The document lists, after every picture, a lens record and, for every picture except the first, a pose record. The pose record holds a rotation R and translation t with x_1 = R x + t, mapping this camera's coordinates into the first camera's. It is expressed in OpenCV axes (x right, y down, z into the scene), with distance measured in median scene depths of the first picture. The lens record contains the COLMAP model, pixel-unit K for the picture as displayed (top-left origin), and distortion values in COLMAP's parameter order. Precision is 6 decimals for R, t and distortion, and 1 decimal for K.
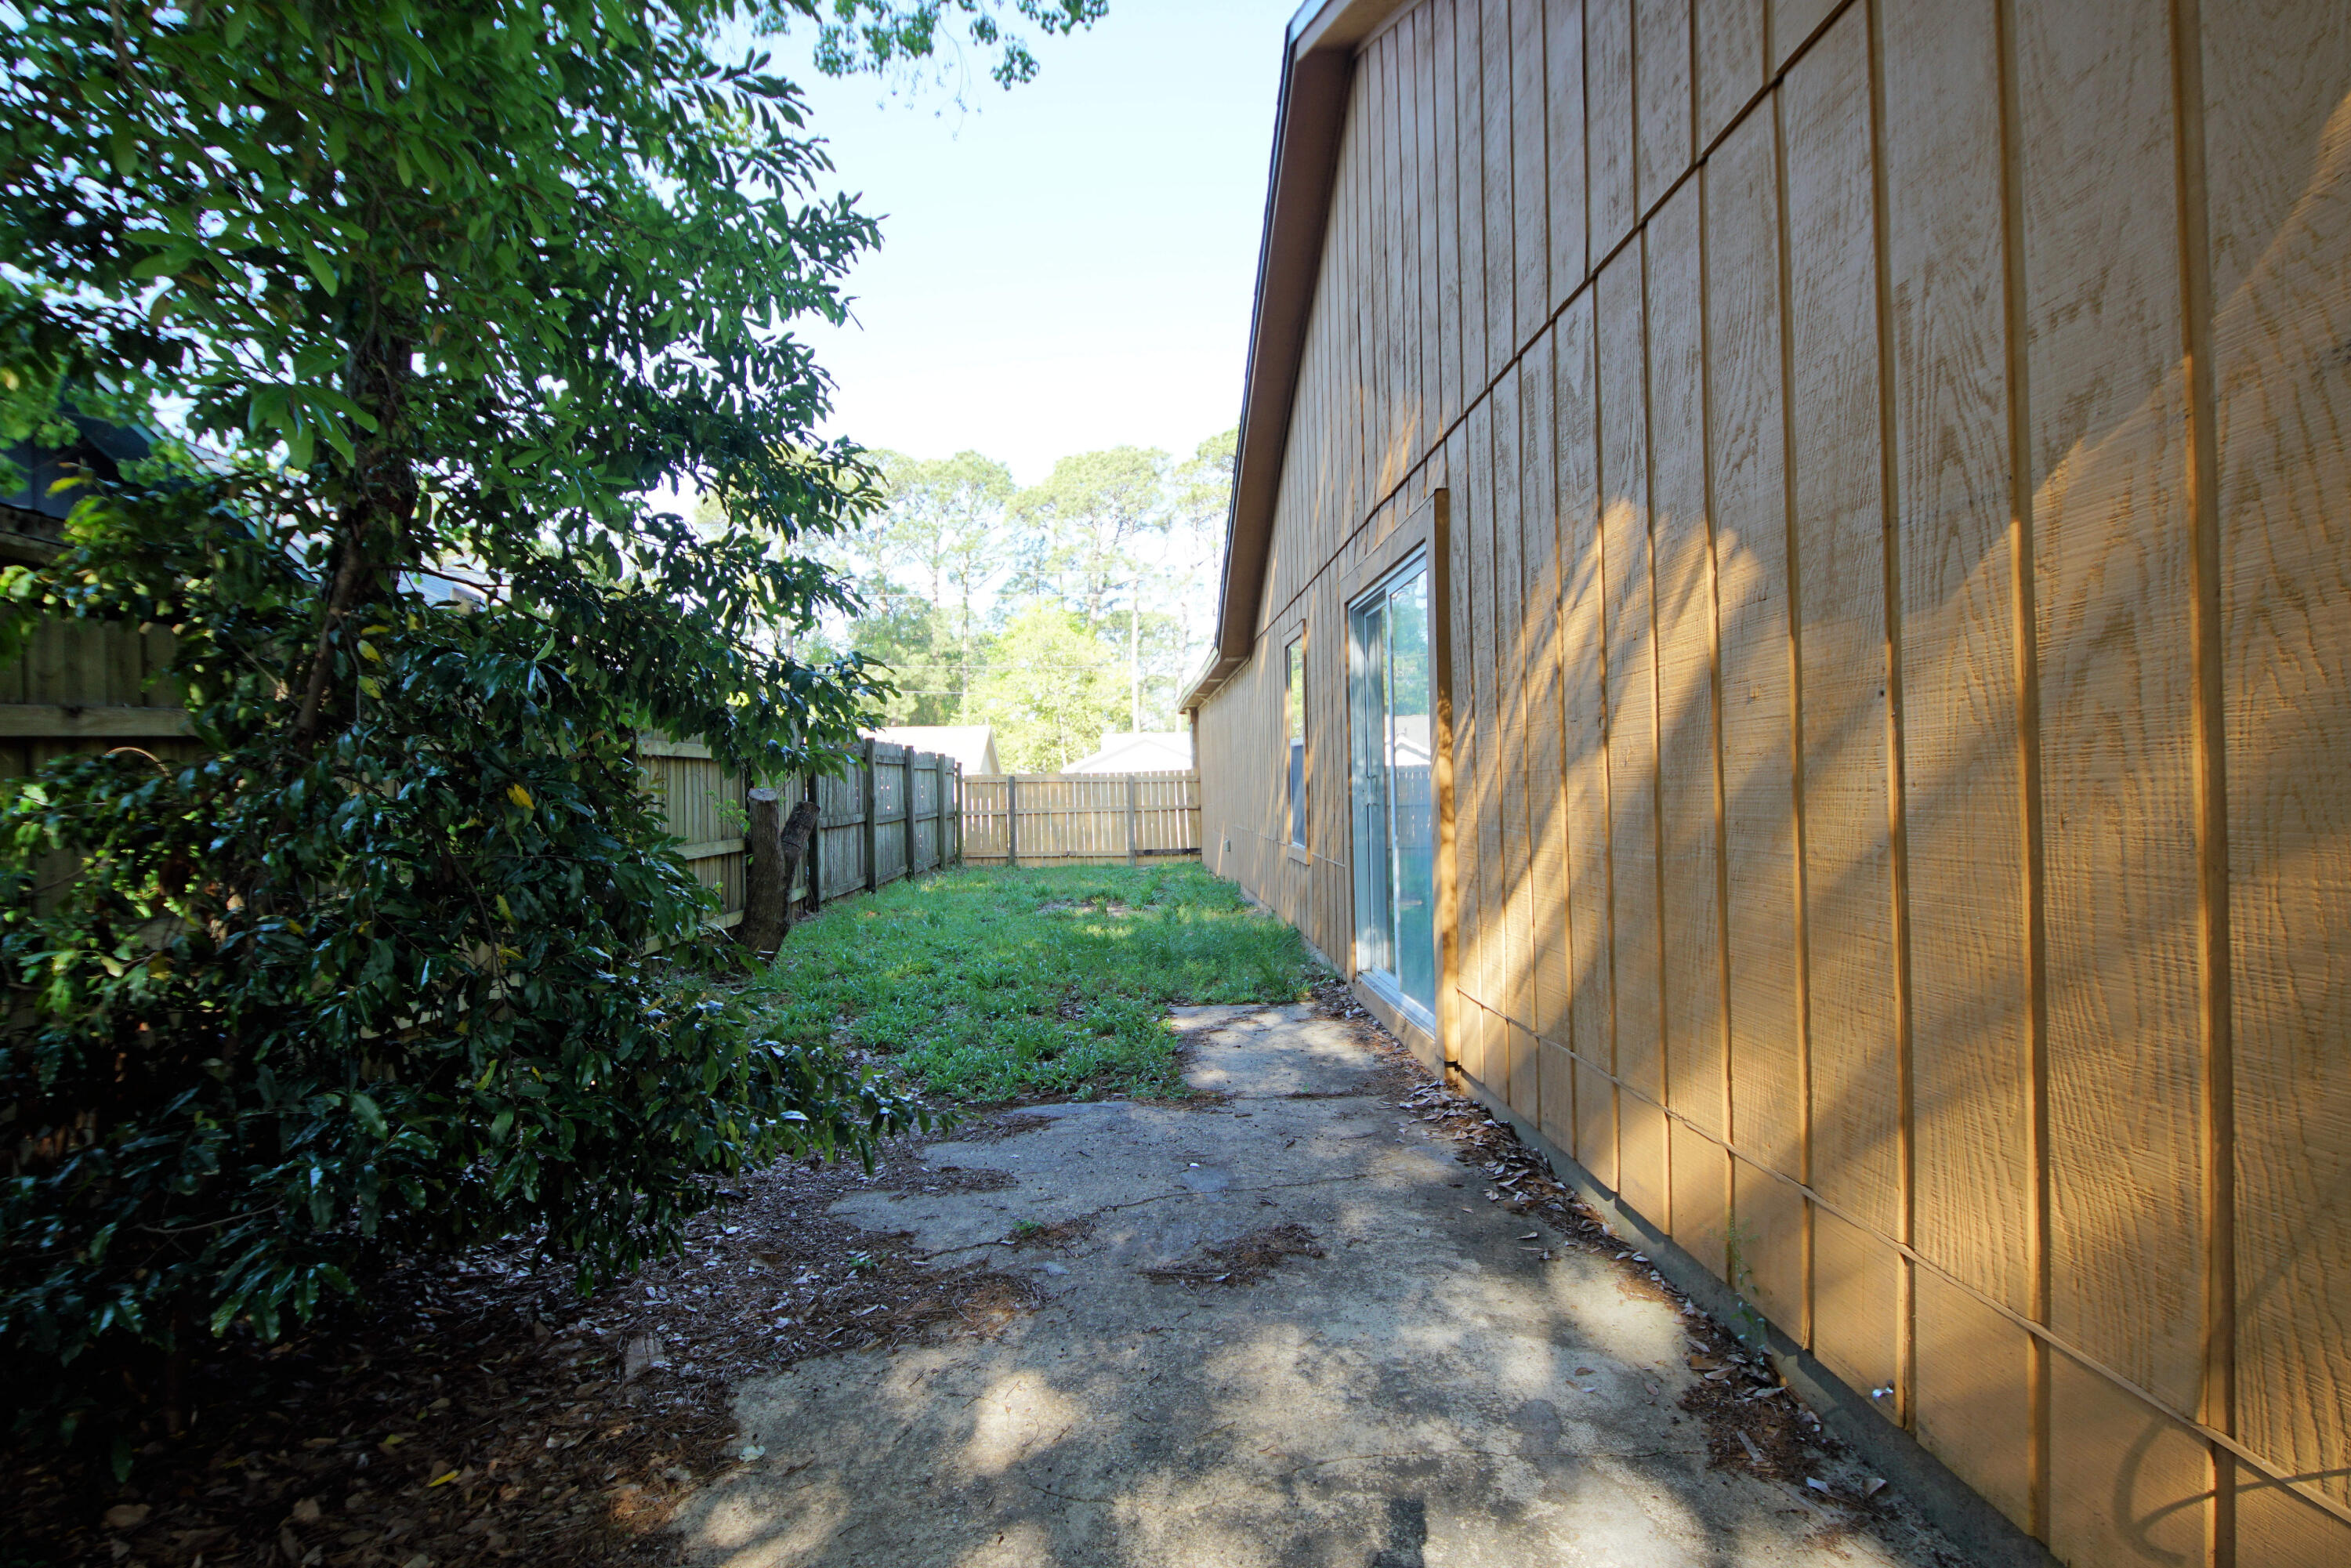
lens RADIAL K [[1258.7, 0, 1150.7], [0, 1258.7, 776.1], [0, 0, 1]] dist [0.040106, -0.034531]
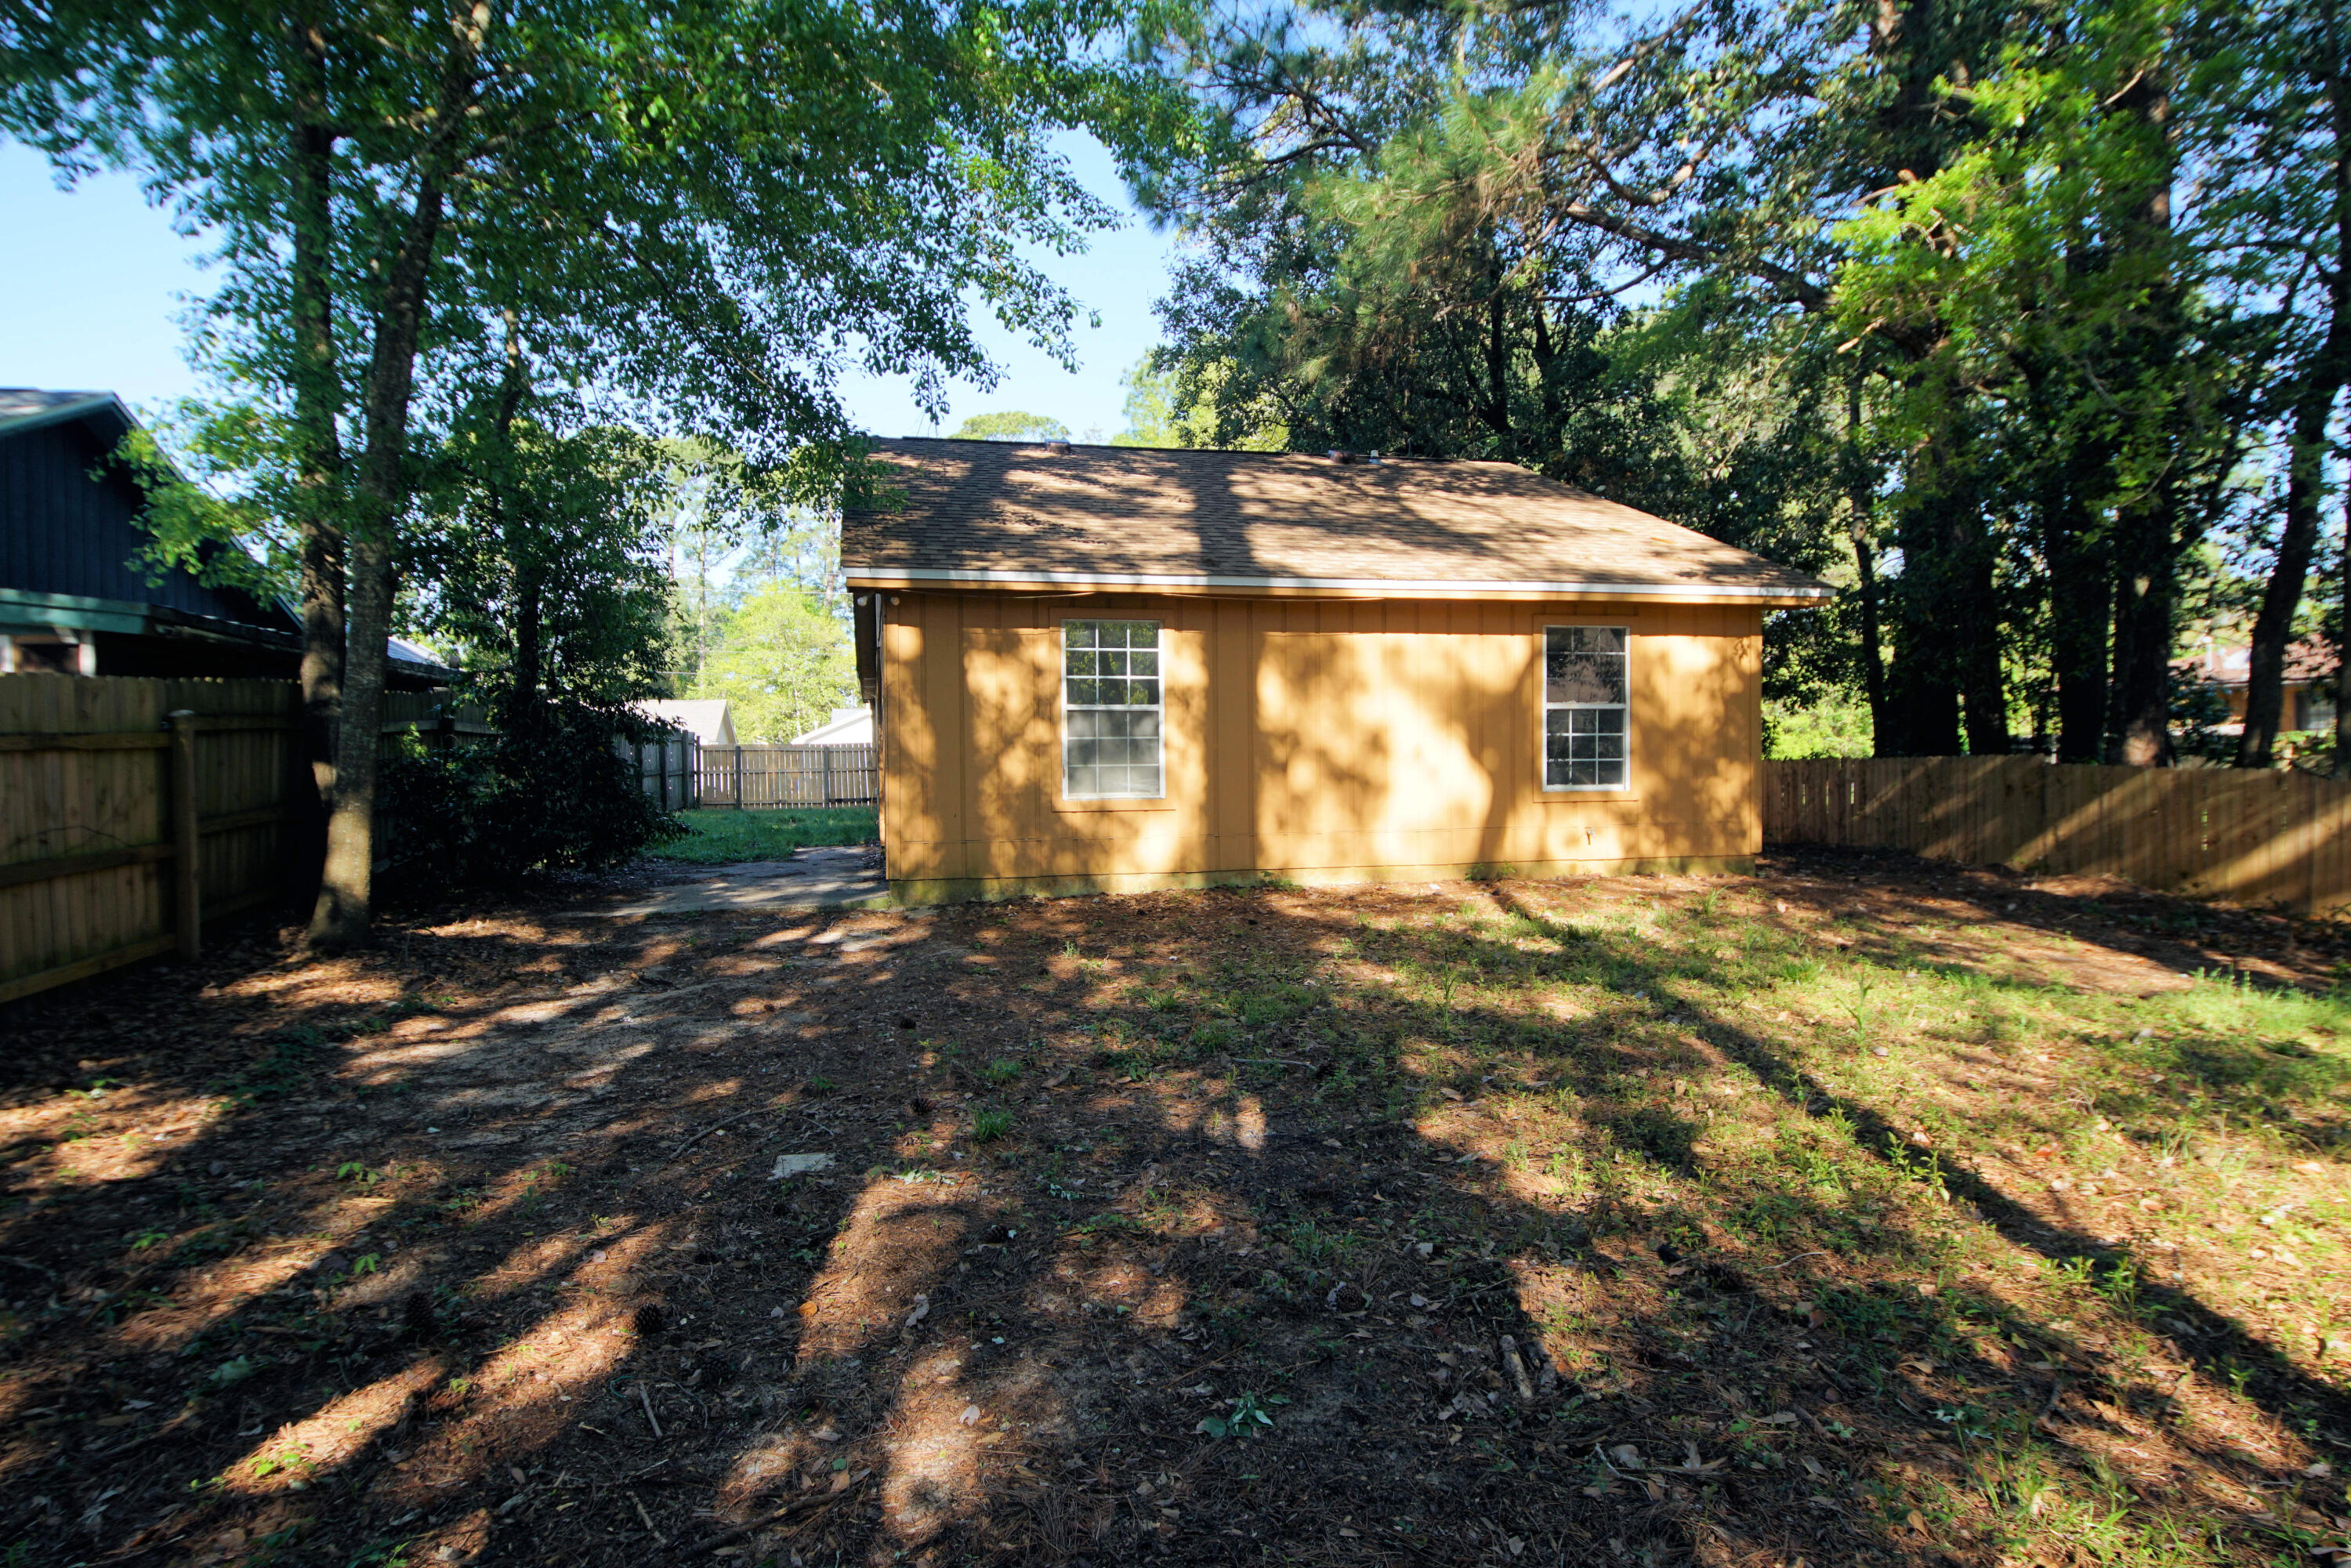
lens RADIAL K [[1258.7, 0, 1150.7], [0, 1258.7, 776.1], [0, 0, 1]] dist [0.040106, -0.034531]
pose [[0.980995, 0.003855, 0.193997, 0.026068], [-0.008173, 0.999736, 0.021466, -0.000288], [-0.193863, -0.022643, 0.980767, -0.182348]]
